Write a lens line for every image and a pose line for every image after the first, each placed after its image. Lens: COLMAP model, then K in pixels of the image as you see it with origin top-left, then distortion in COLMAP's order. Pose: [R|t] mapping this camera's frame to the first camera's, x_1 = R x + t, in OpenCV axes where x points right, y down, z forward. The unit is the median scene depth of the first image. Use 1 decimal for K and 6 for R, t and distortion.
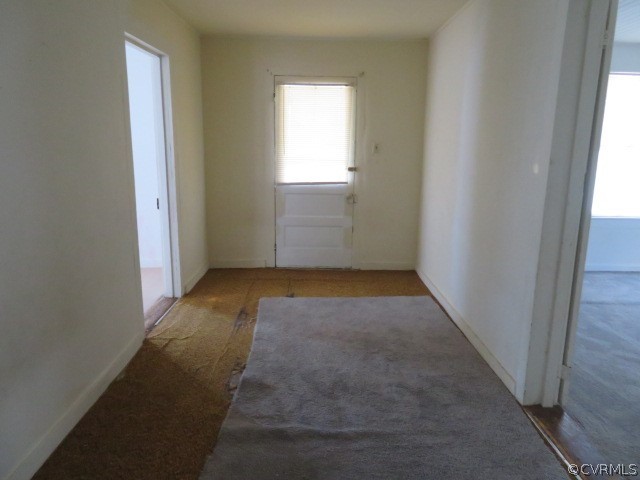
lens RADIAL K [[460.5, 0, 320.3], [0, 460.5, 240.0], [0, 0, 1]] dist [0.000626, -0.002872]
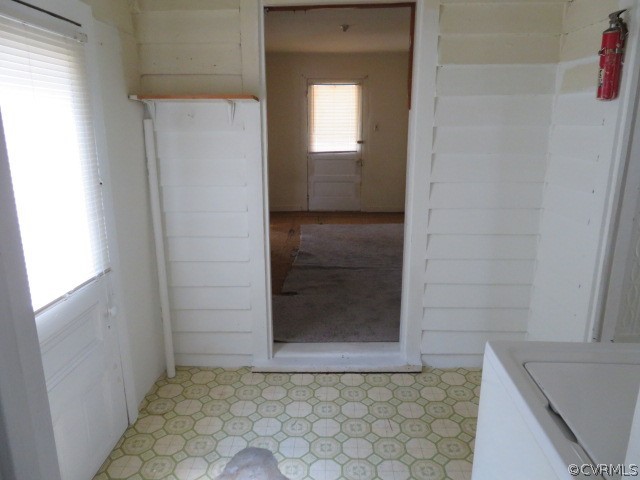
lens RADIAL K [[460.5, 0, 319.8], [0, 460.5, 239.9], [0, 0, 1]] dist [0.000626, -0.002872]
pose [[0.999346, -0.005270, -0.035764, -0.009123], [0.006521, 0.999367, 0.034966, 0.109265], [0.035557, -0.035176, 0.998748, -0.500708]]
